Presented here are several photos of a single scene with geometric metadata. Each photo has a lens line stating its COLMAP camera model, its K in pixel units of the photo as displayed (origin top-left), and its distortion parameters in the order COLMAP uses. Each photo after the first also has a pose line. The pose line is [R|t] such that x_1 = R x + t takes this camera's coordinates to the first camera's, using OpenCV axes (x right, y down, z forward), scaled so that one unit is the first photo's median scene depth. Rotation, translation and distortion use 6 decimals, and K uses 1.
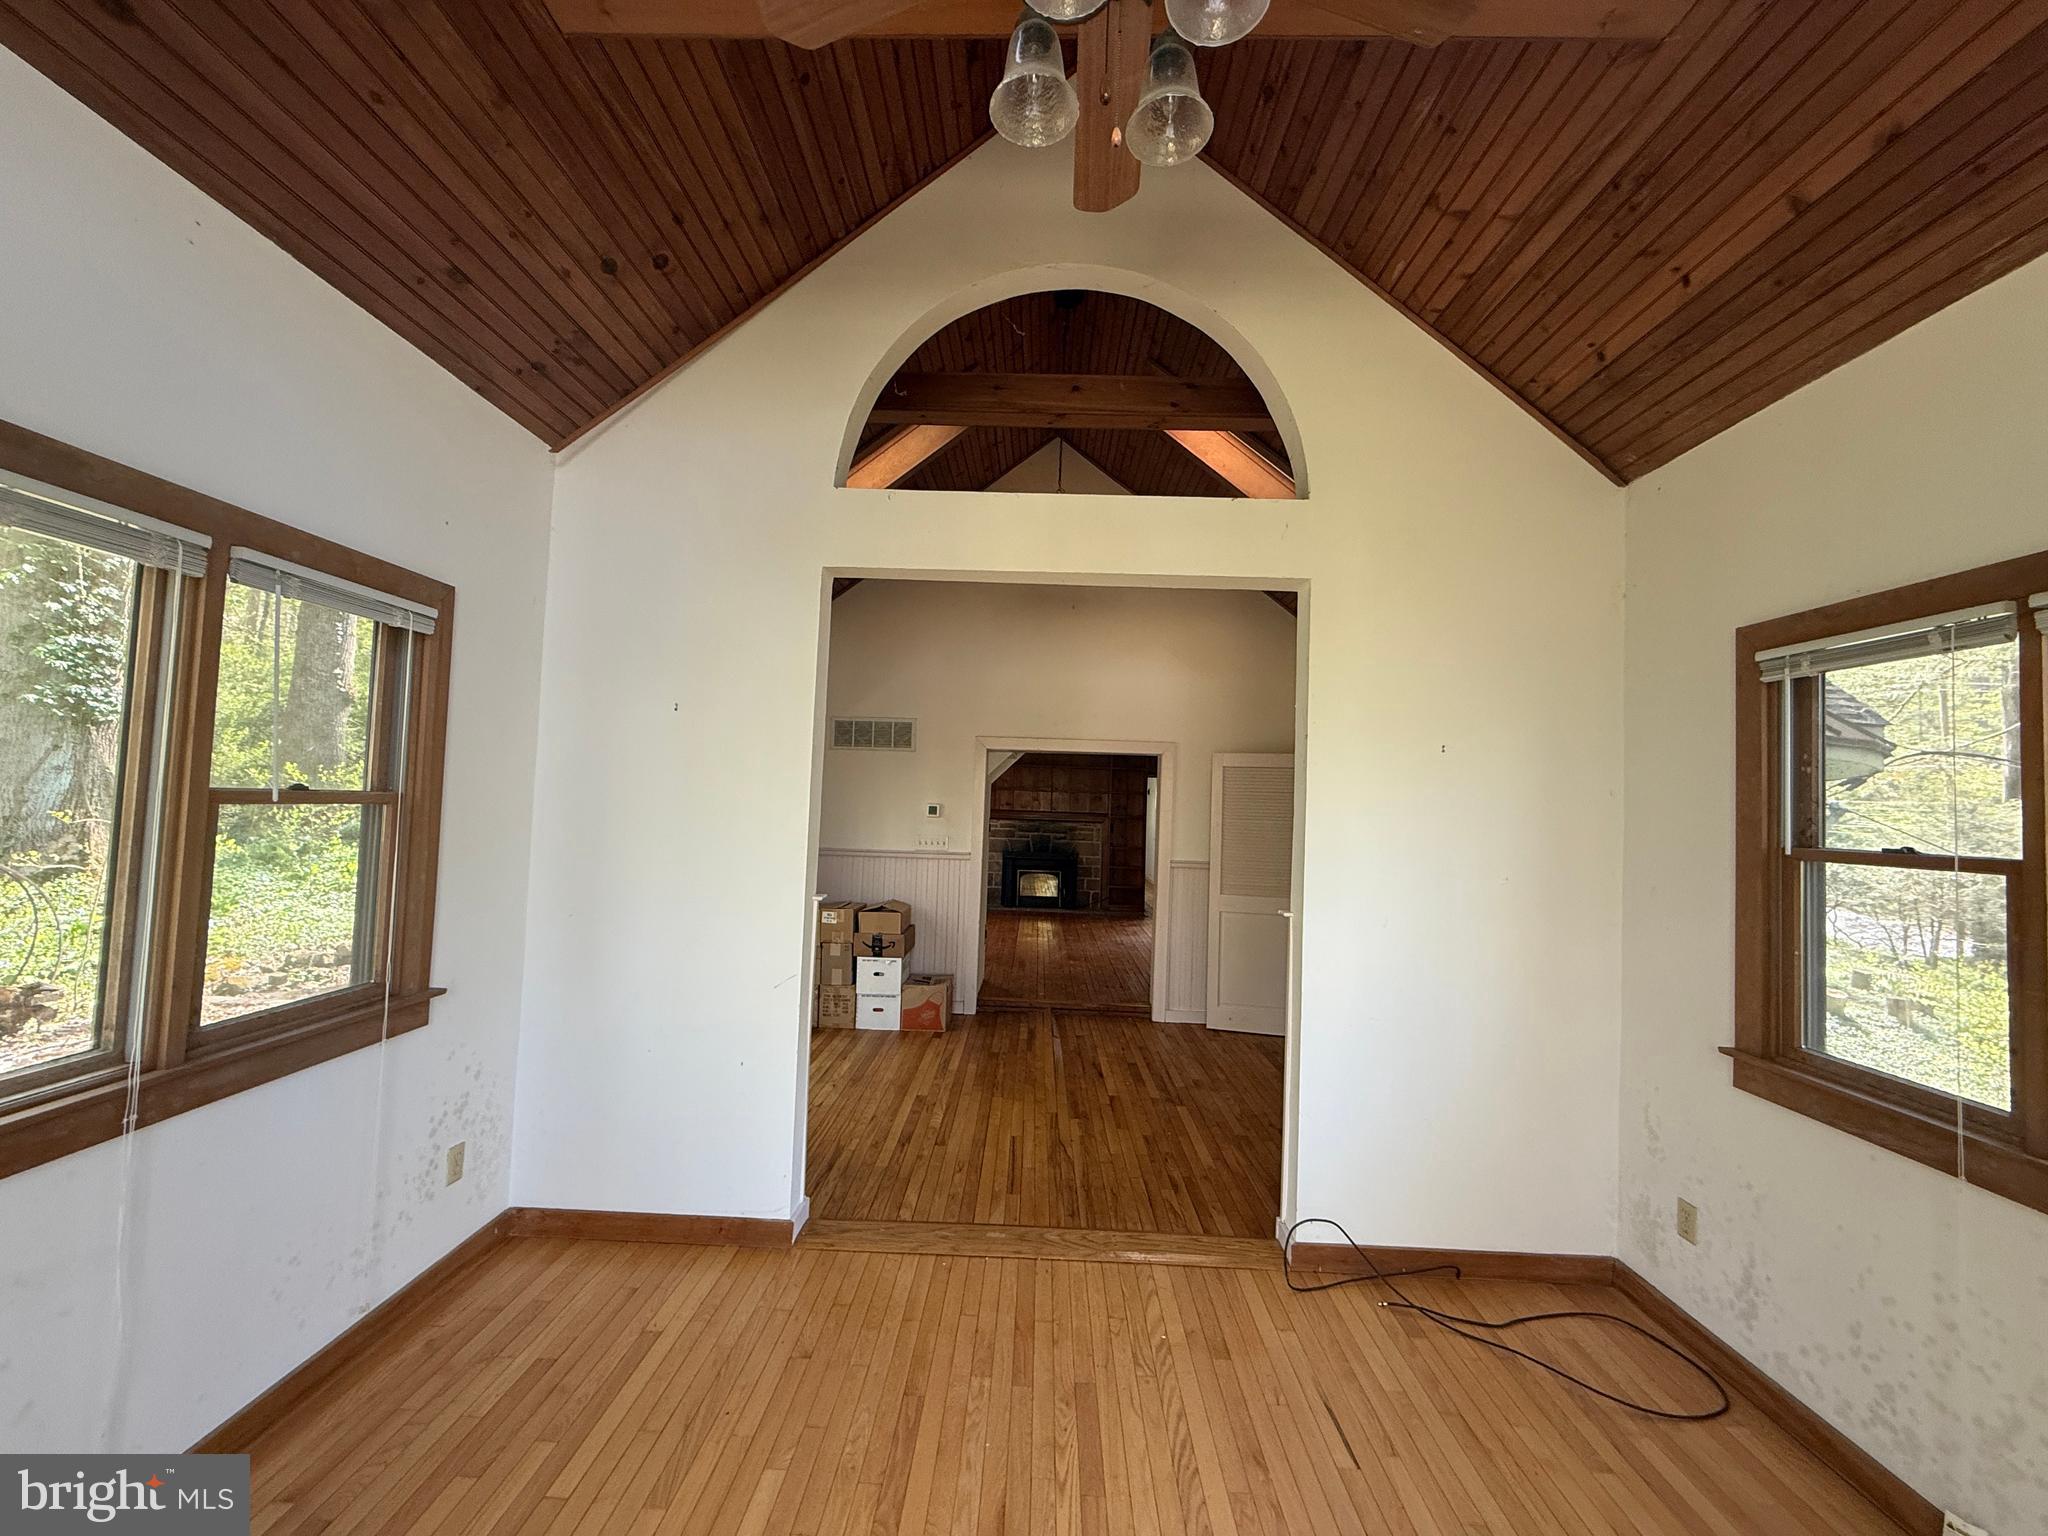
lens RADIAL K [[827.4, 0, 1024.1], [0, 827.4, 769.7], [0, 0, 1]] dist [-0.001705, 0.000327]
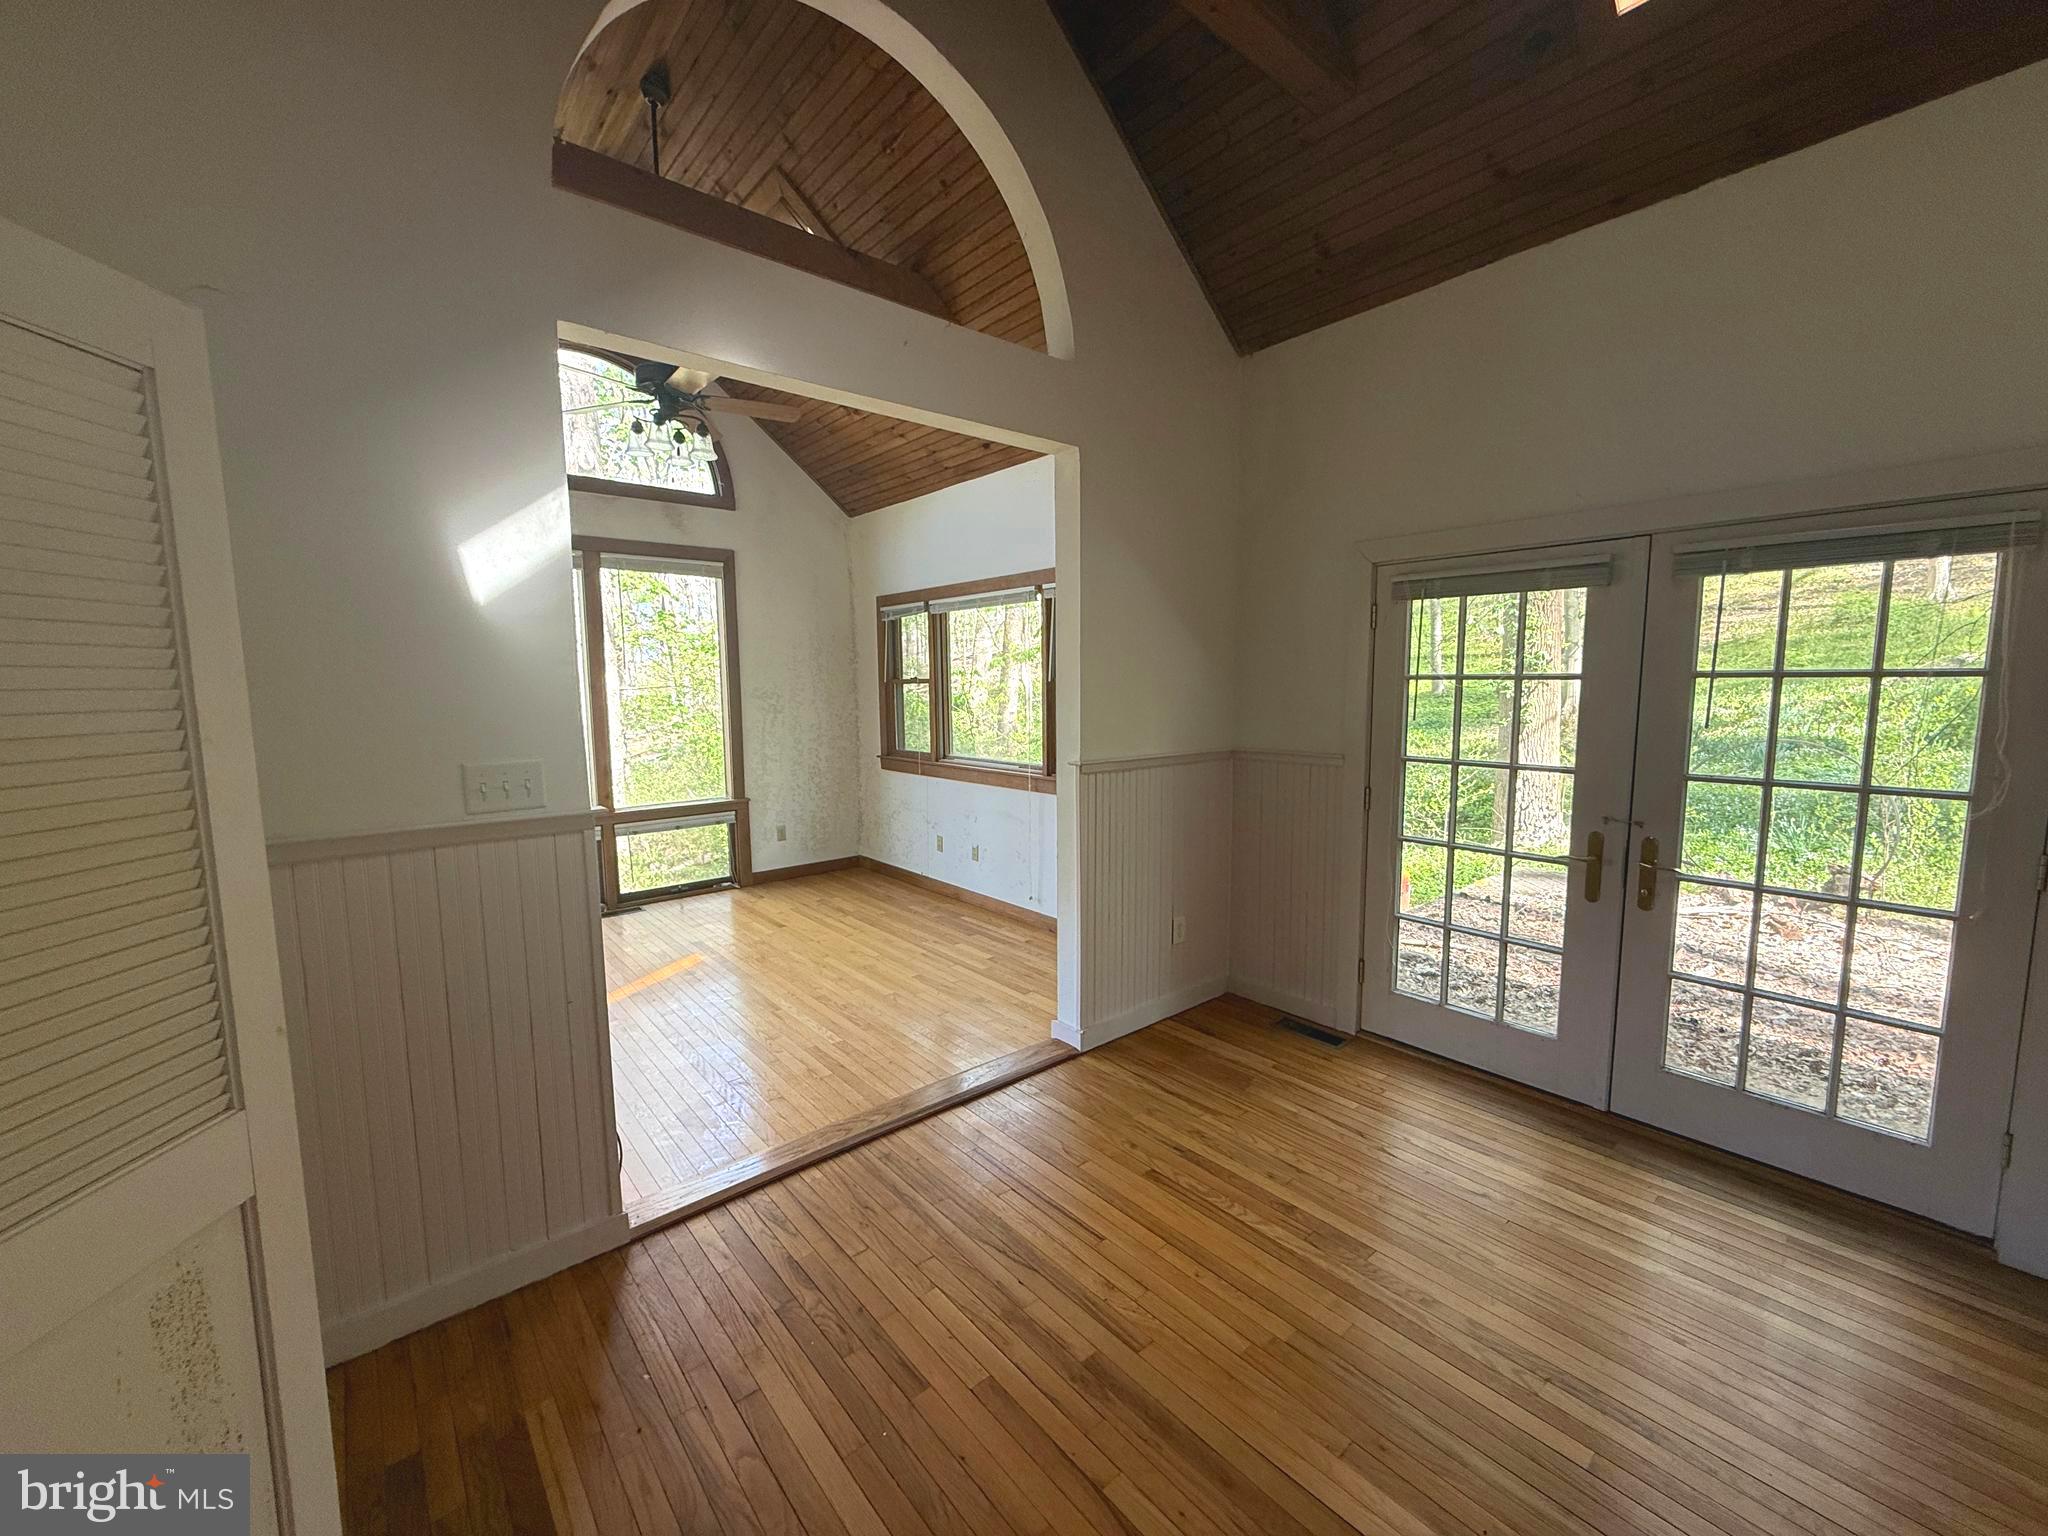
lens RADIAL K [[827.4, 0, 1026.6], [0, 827.4, 761.9], [0, 0, 1]] dist [-0.001705, 0.000327]
pose [[-0.751514, 0.024710, -0.659254, 0.393367], [-0.008011, 0.998883, 0.046572, 0.083087], [0.659669, 0.040281, -0.750476, 1.364502]]
